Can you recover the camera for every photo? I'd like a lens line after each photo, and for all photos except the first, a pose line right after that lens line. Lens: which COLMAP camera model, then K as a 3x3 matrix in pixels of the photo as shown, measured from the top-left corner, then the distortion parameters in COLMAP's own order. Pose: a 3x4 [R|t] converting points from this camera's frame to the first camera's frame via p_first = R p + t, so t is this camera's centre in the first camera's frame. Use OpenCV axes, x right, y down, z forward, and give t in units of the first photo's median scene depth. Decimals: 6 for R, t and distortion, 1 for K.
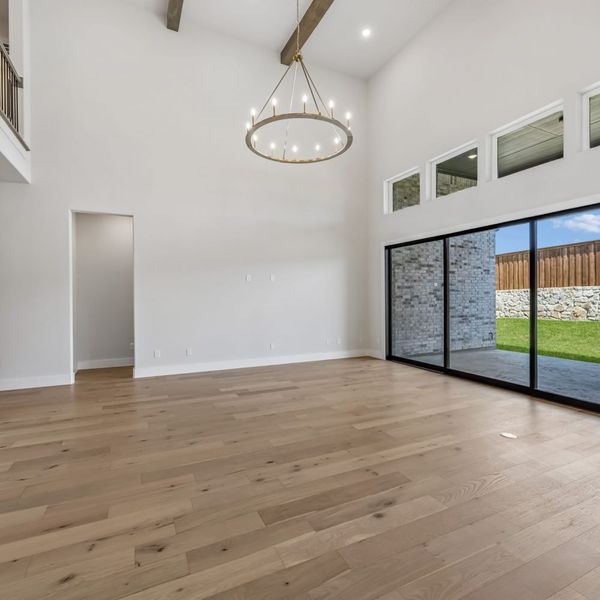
lens RADIAL K [[345.6, 0, 295.9], [0, 345.6, 298.0], [0, 0, 1]] dist [0.000761, -0.000132]
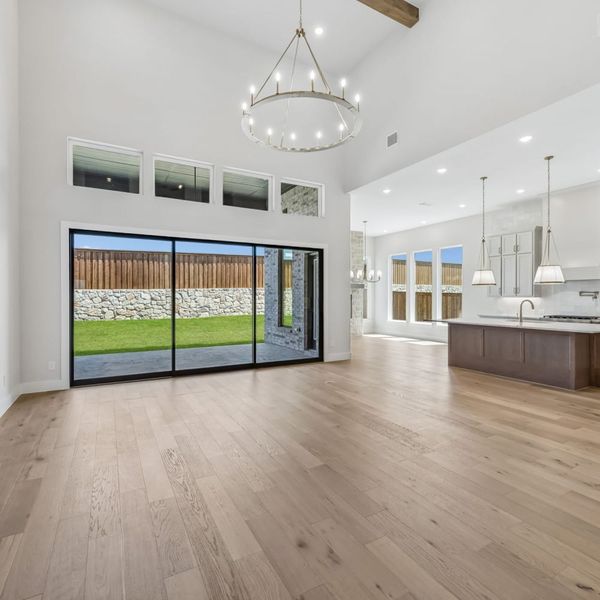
lens RADIAL K [[345.6, 0, 295.9], [0, 345.6, 298.0], [0, 0, 1]] dist [0.000761, -0.000132]
pose [[-0.067702, 0.005482, 0.997691, -0.779195], [0.003429, 0.999980, -0.005262, -0.002207], [-0.997700, 0.003065, -0.067719, 0.948964]]
